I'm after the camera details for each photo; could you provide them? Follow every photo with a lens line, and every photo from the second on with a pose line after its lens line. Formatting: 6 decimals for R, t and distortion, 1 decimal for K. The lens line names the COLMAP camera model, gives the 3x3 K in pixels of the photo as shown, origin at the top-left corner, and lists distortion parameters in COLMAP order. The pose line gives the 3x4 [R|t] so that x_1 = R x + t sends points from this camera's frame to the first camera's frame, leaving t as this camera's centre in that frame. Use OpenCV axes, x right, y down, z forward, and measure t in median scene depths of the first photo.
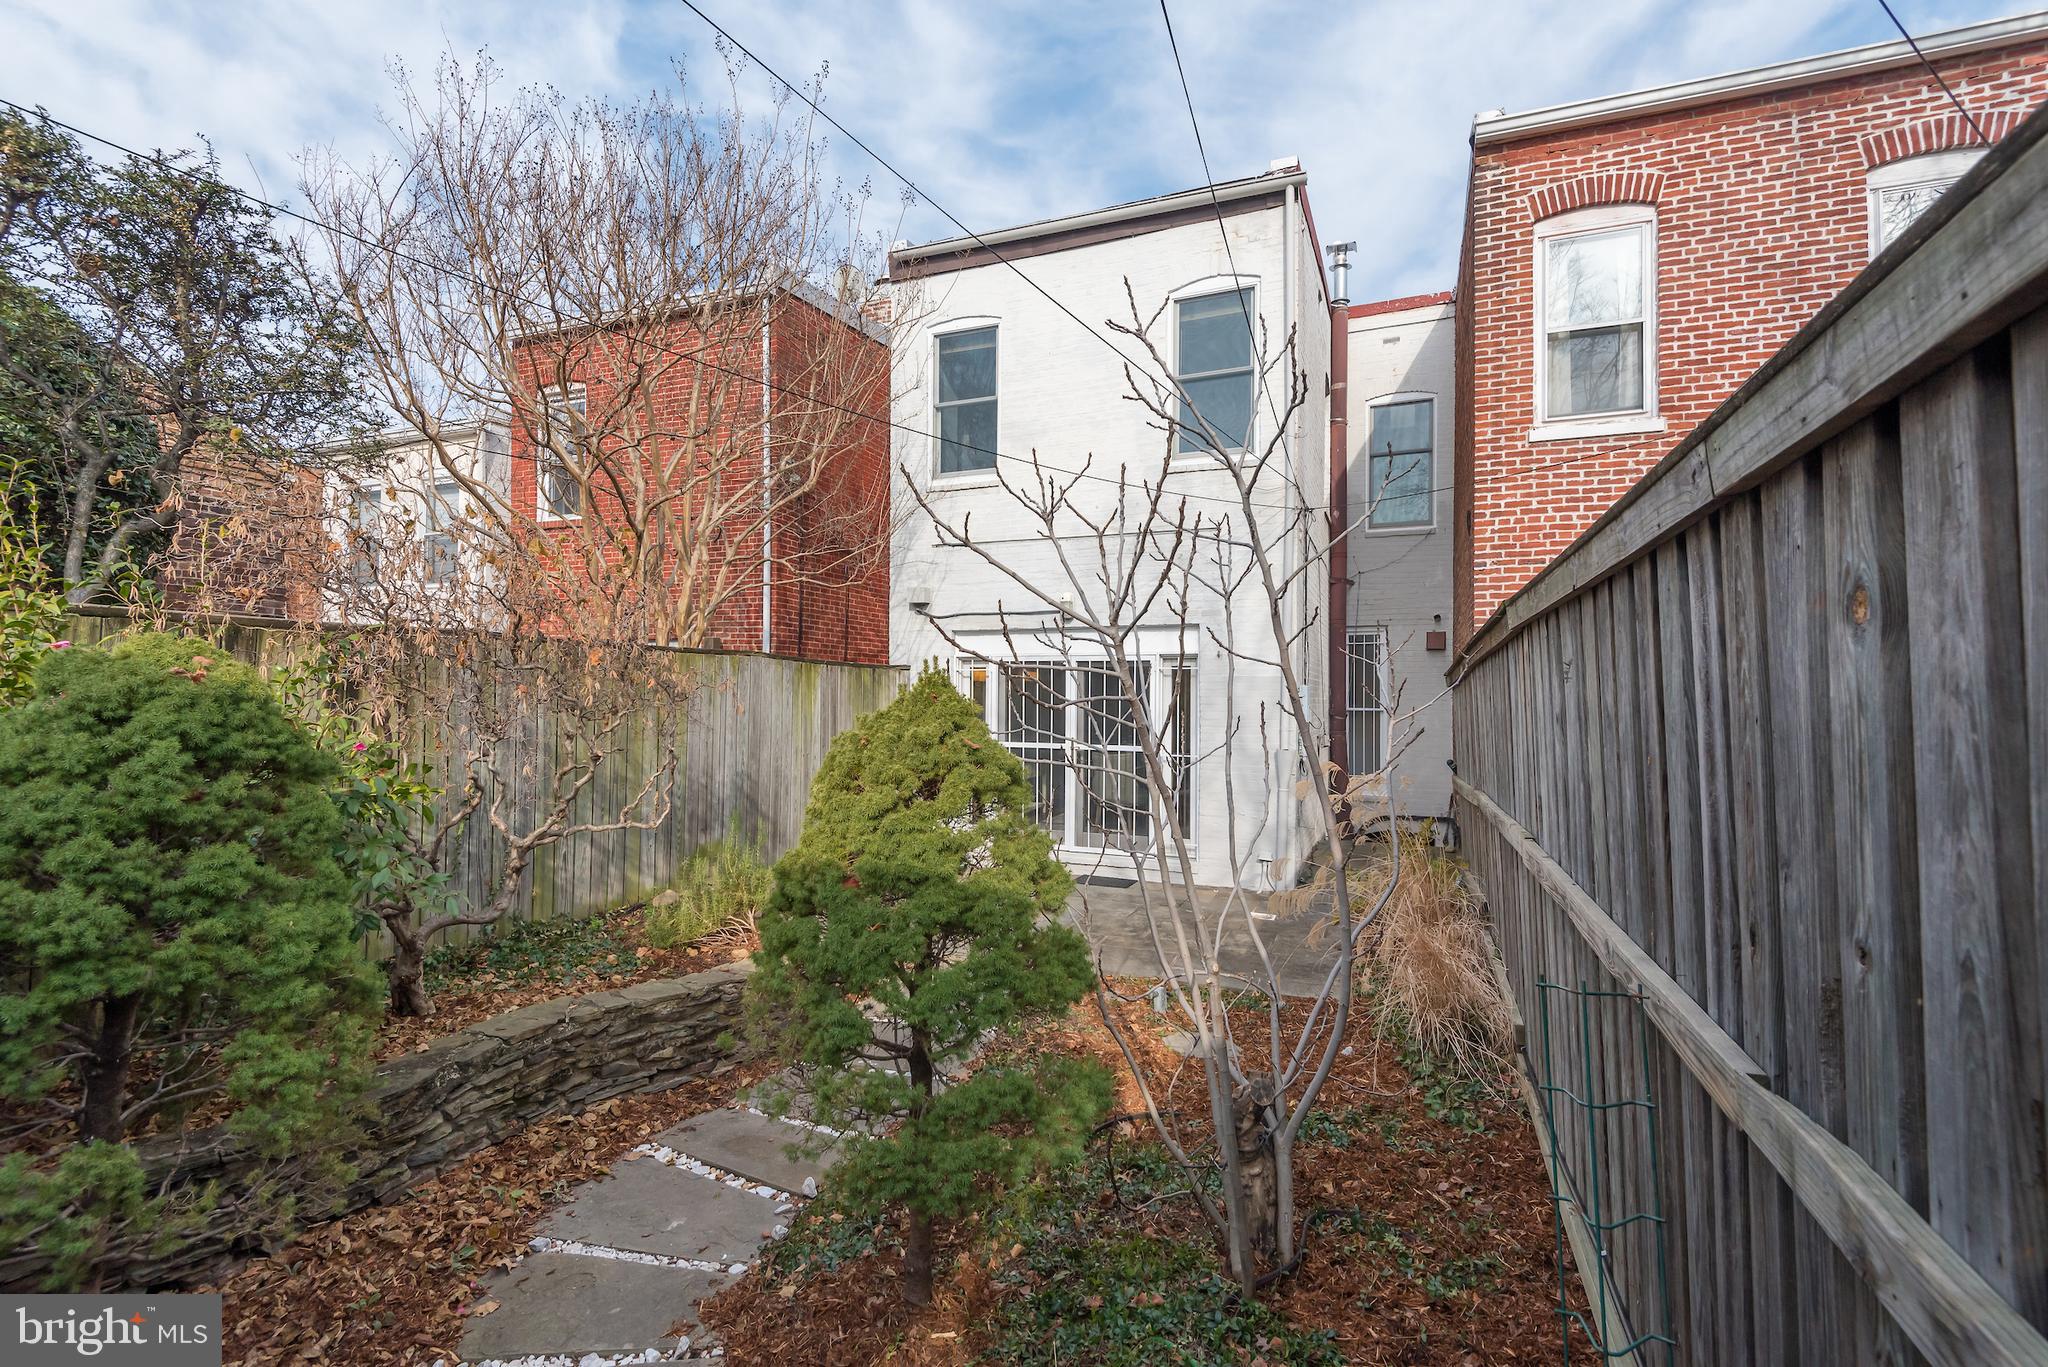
lens RADIAL K [[935.4, 0, 1073.9], [0, 935.4, 660.9], [0, 0, 1]] dist [-0.000811, 0.004945]
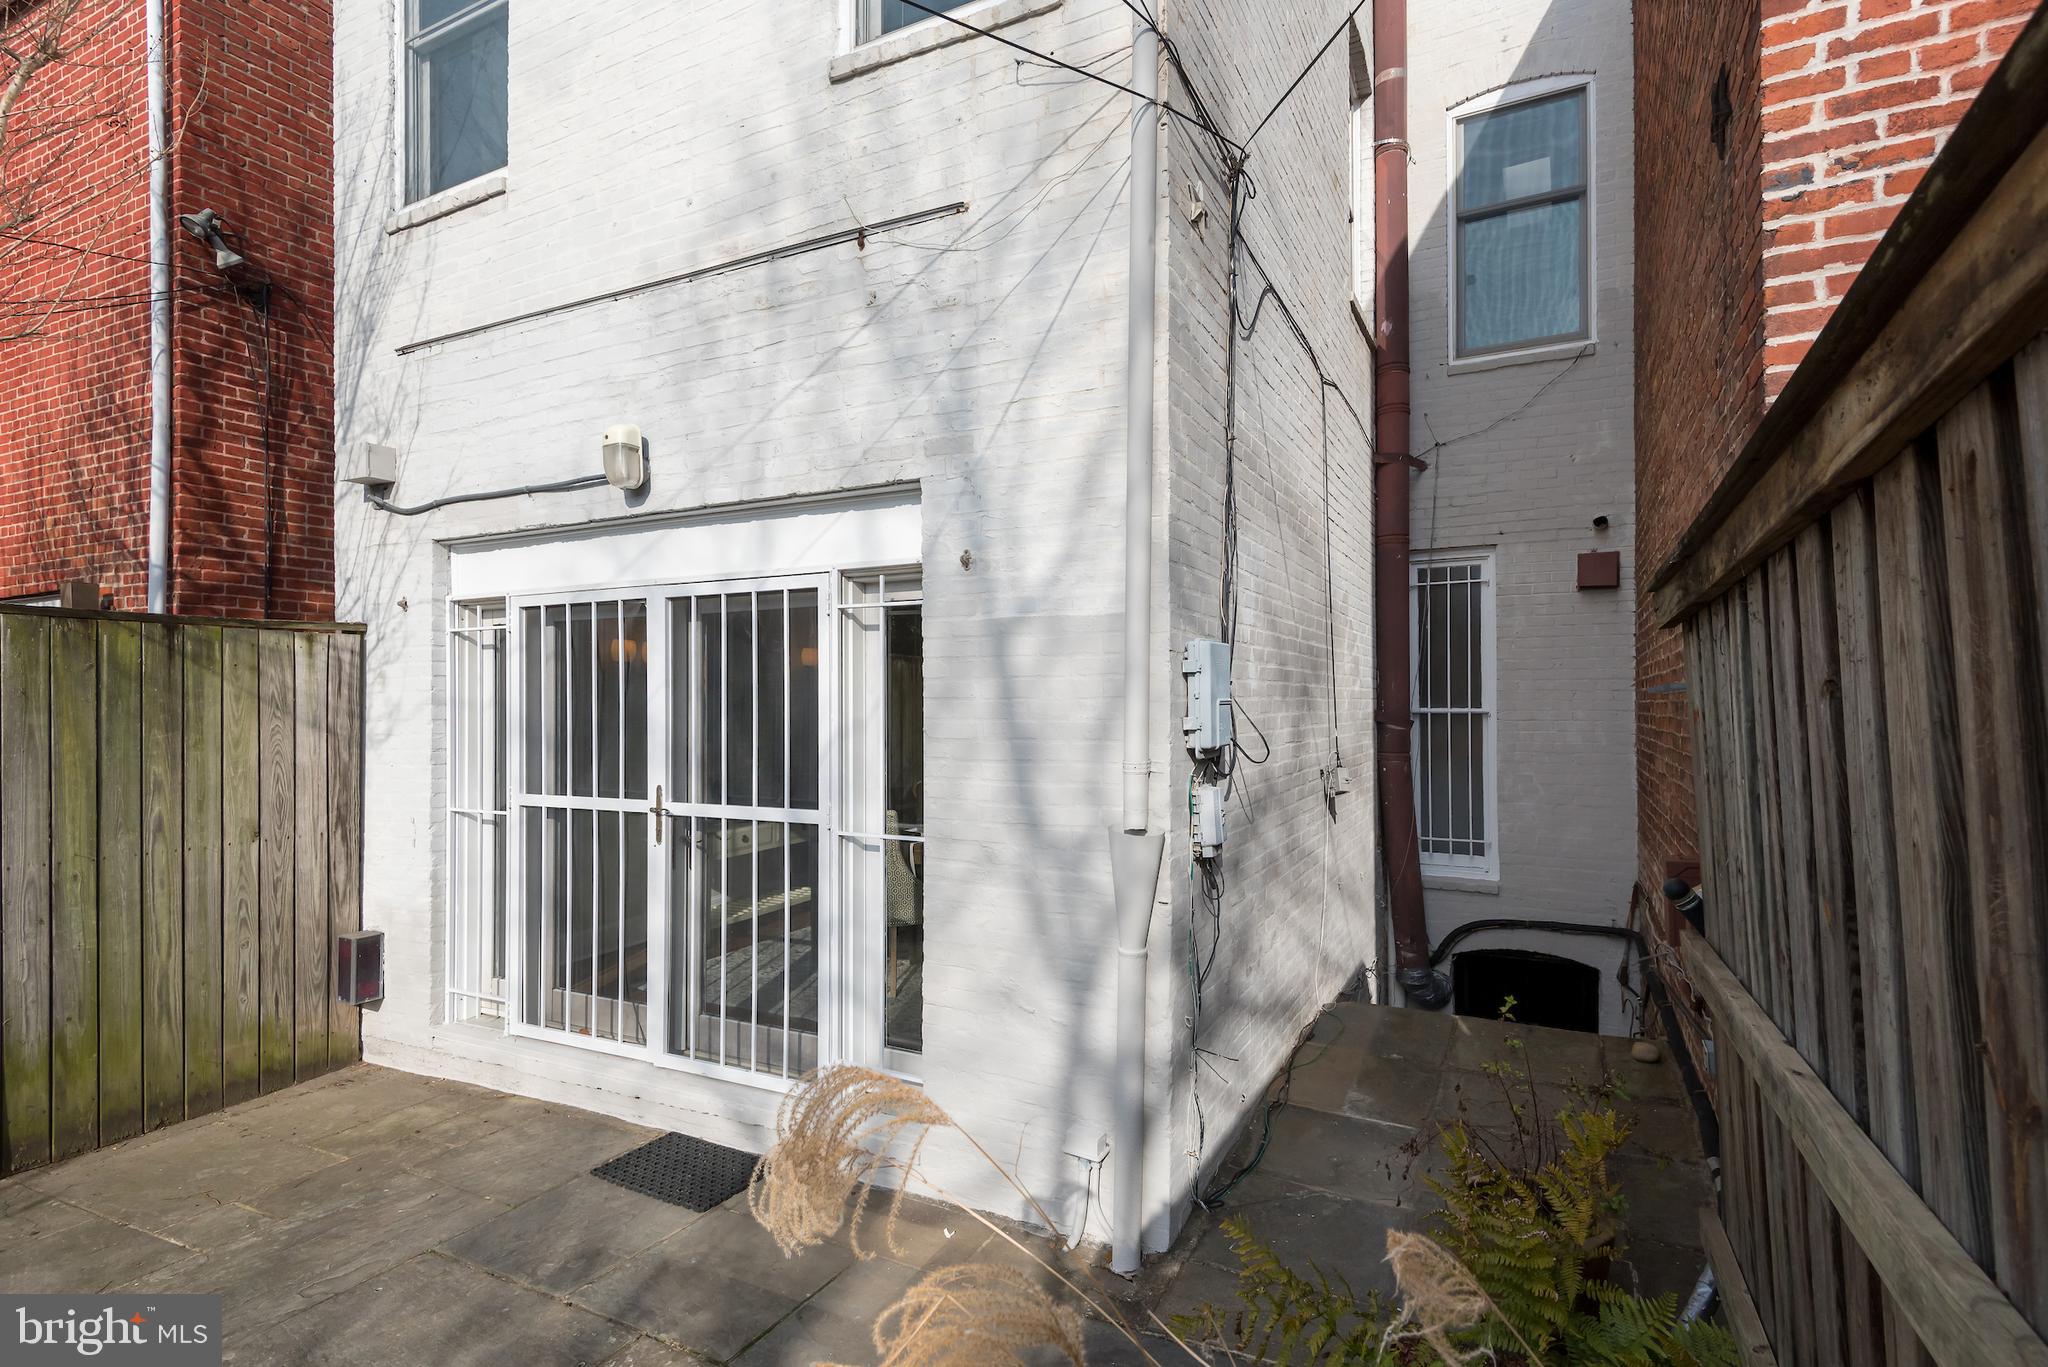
lens RADIAL K [[1049.1, 0, 1021.1], [0, 1049.1, 674.8], [0, 0, 1]] dist [0.004387, -0.002580]
pose [[0.992051, -0.015172, -0.124921, 0.247949], [0.016584, 0.999810, 0.010274, 0.036582], [0.124741, -0.012264, 0.992114, 0.665451]]
